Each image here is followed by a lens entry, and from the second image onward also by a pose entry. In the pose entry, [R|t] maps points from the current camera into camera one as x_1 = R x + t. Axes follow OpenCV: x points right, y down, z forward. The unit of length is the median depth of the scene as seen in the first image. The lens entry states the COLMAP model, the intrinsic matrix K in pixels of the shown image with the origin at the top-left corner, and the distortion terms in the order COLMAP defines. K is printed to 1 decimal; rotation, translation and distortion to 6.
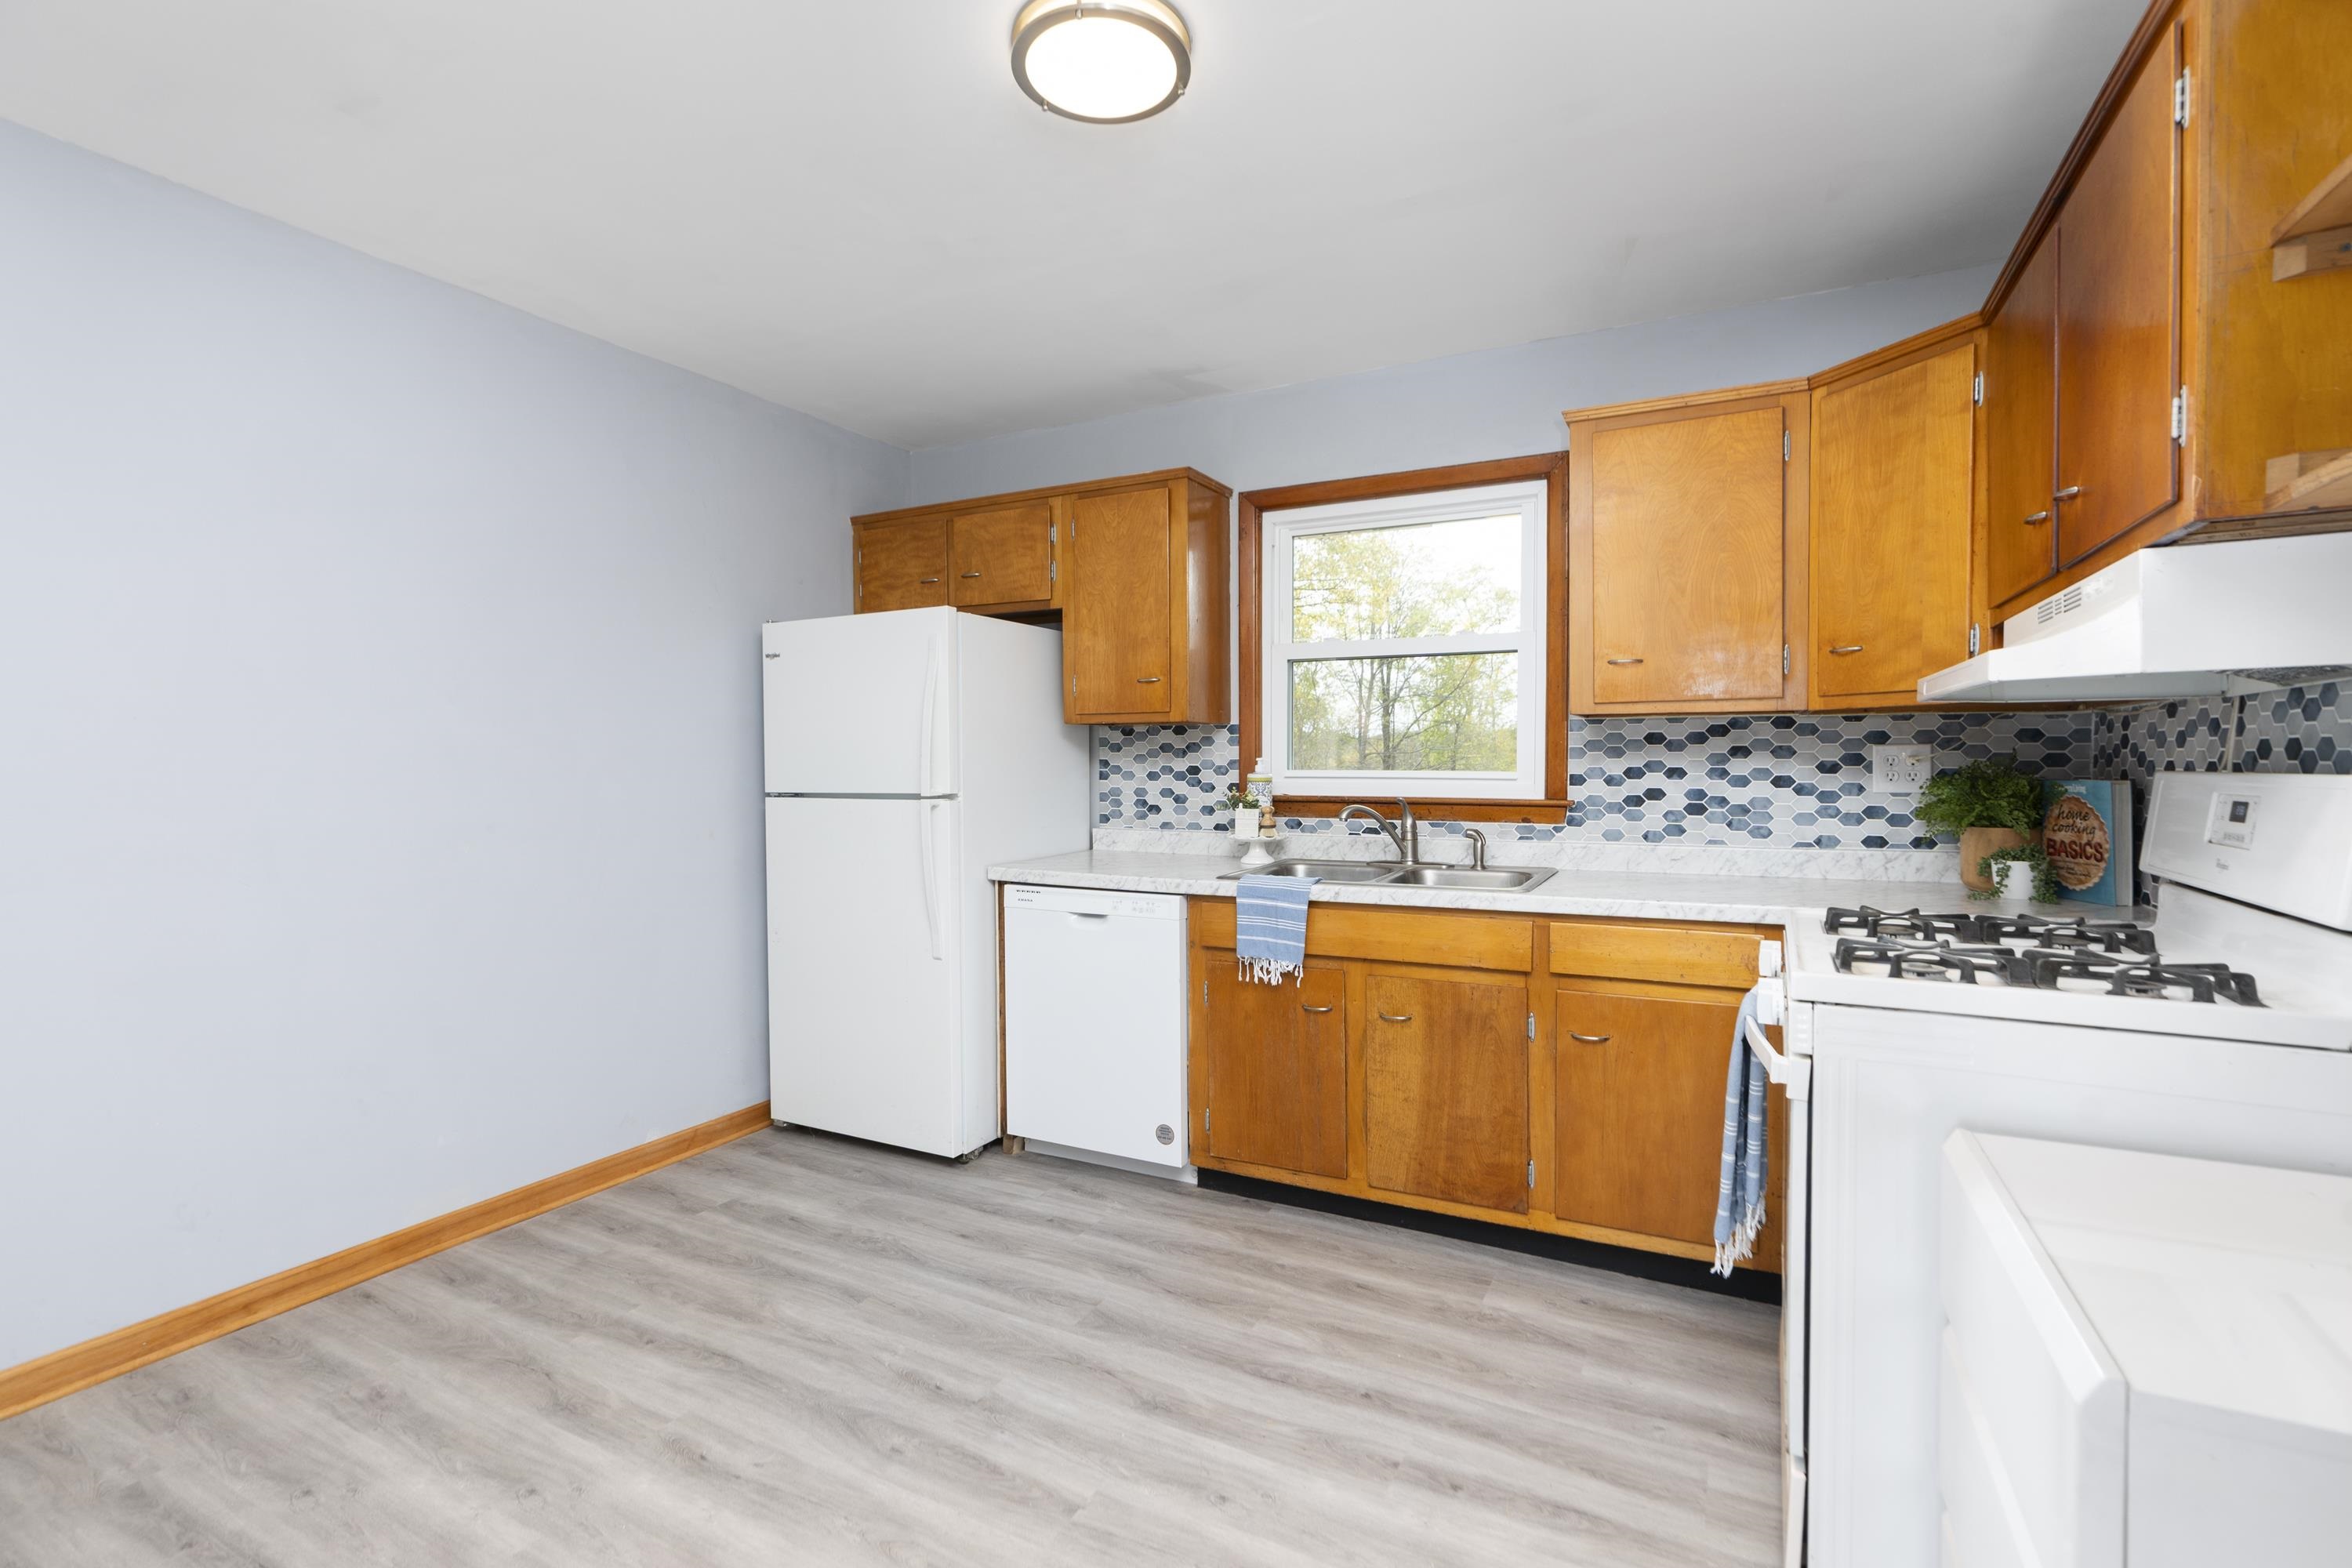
lens RADIAL K [[1079.9, 0, 1164.5], [0, 1079.9, 769.4], [0, 0, 1]] dist [-0.001919, 0.000768]
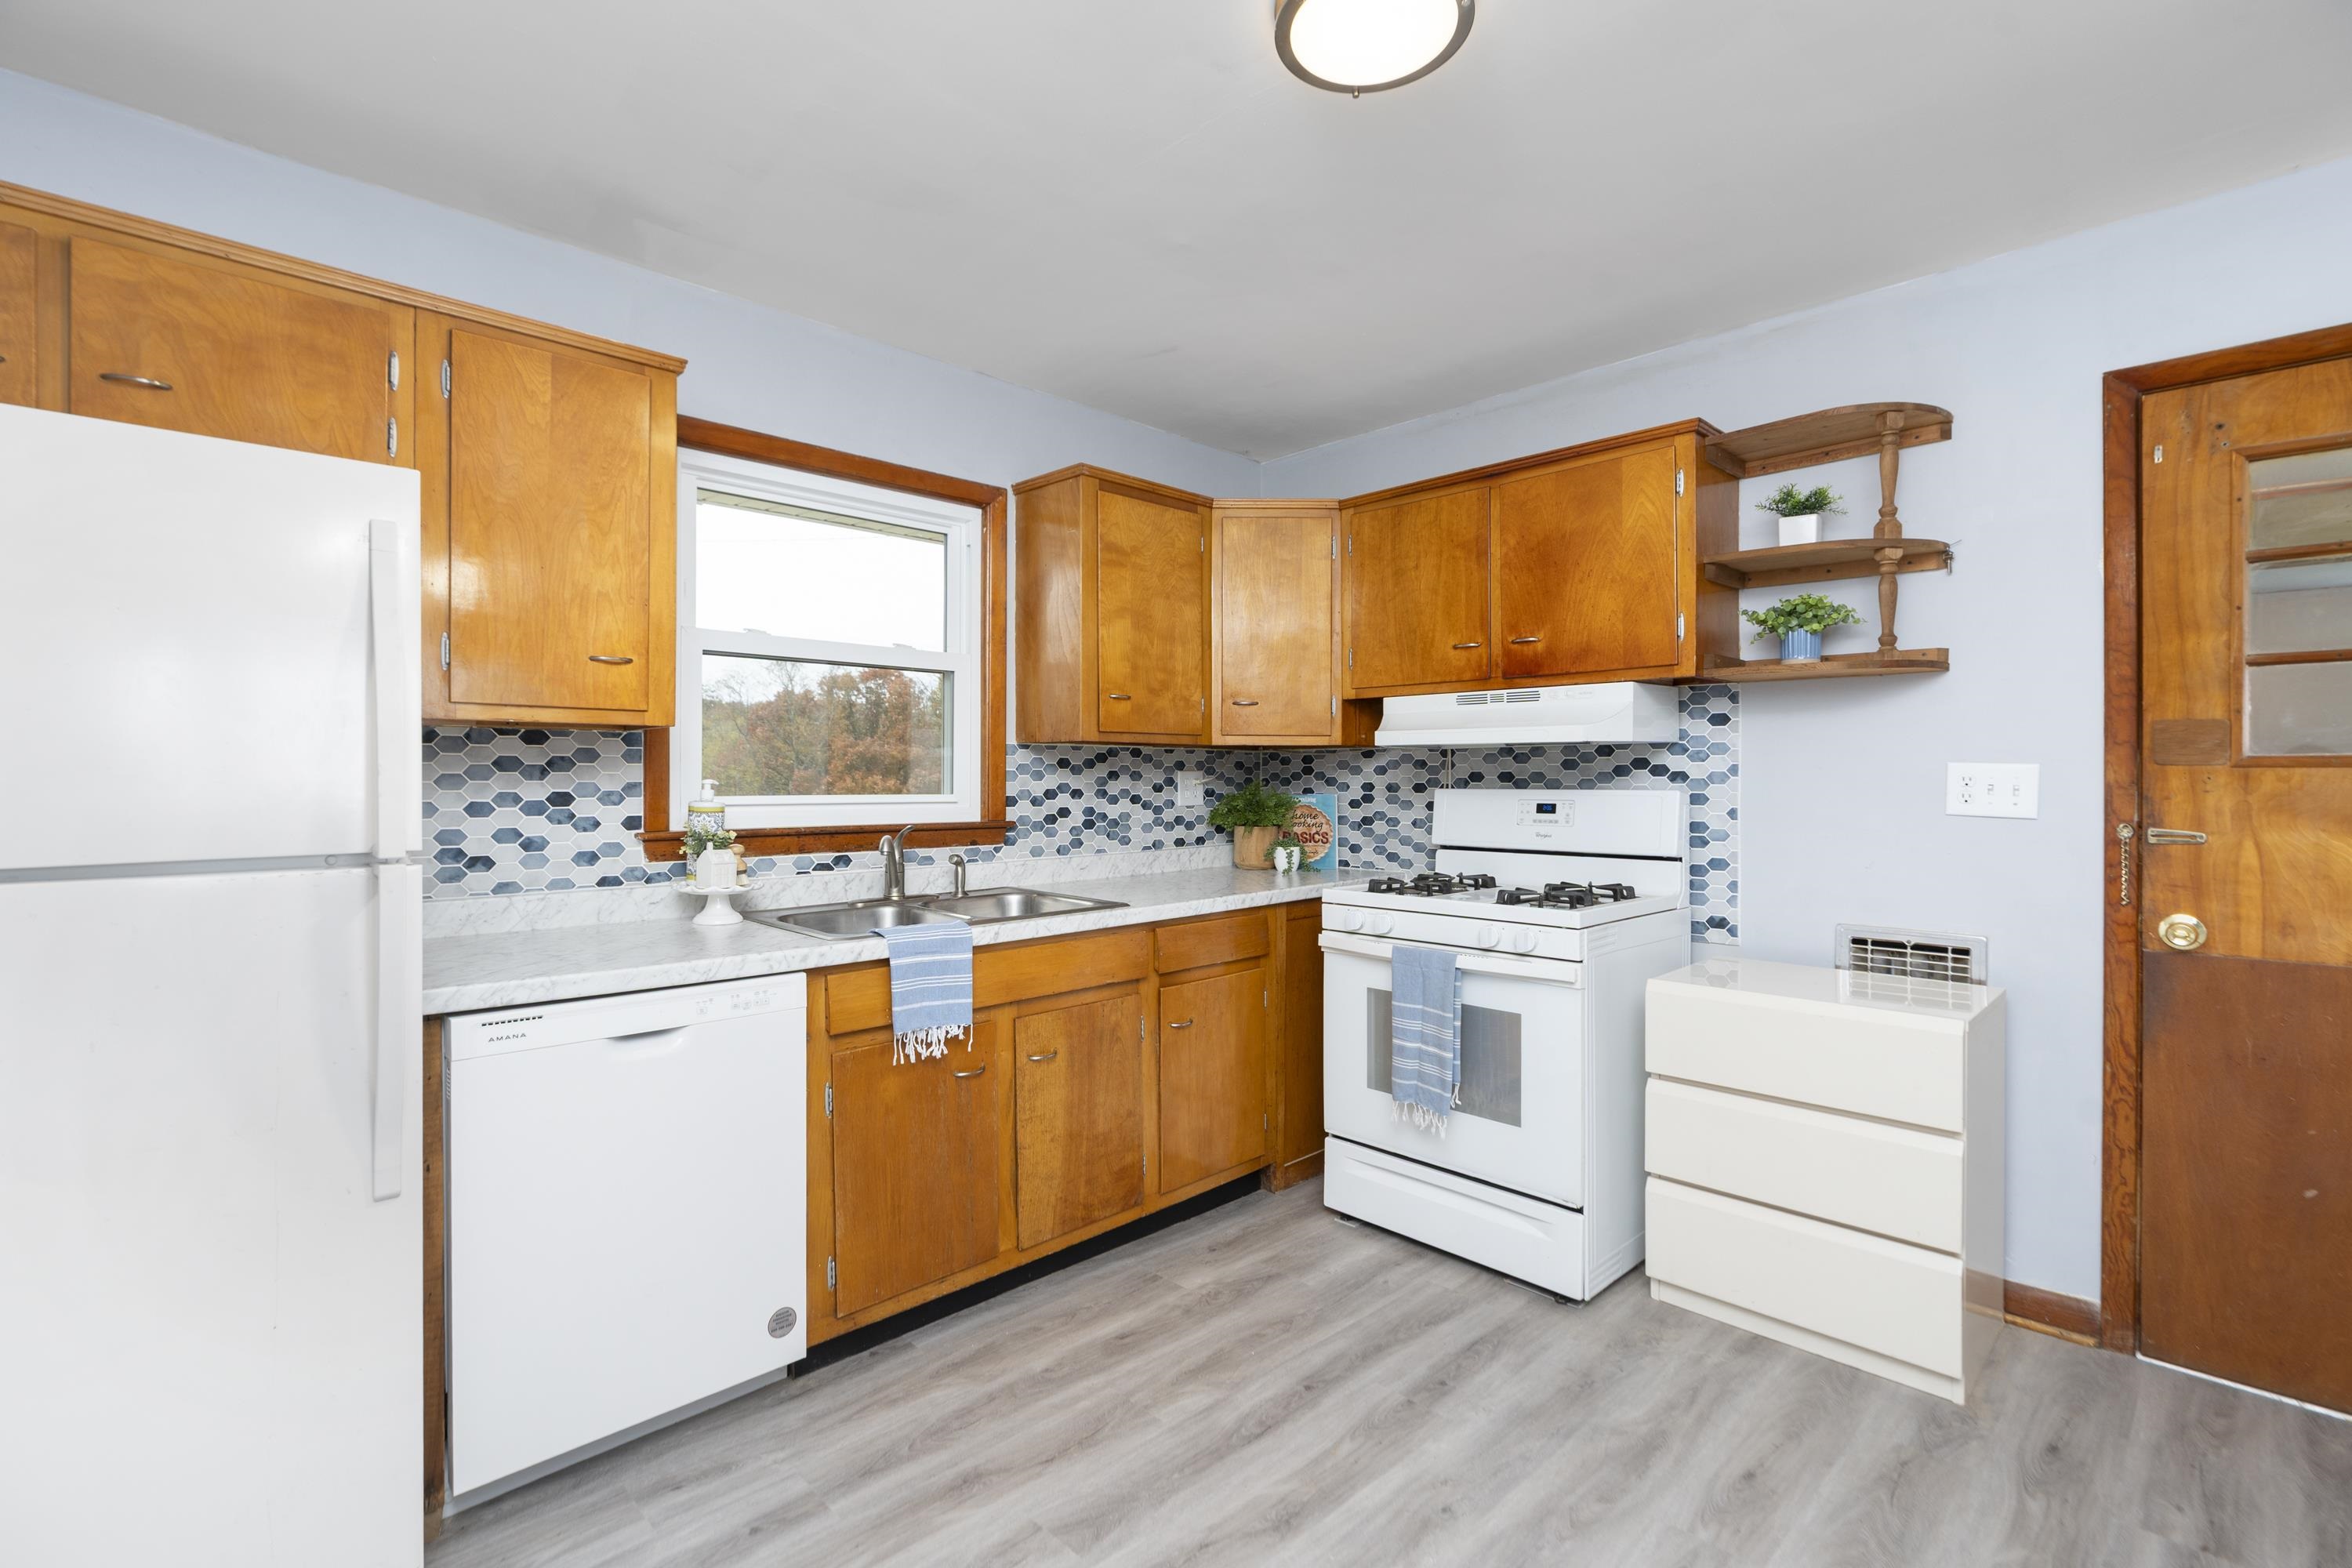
lens RADIAL K [[1079.9, 0, 1164.5], [0, 1079.9, 769.4], [0, 0, 1]] dist [-0.001919, 0.000768]
pose [[0.306866, 0.011846, 0.951679, -0.607160], [0.011418, 0.999805, -0.016127, -0.002805], [-0.951684, 0.015815, 0.306671, 0.567019]]
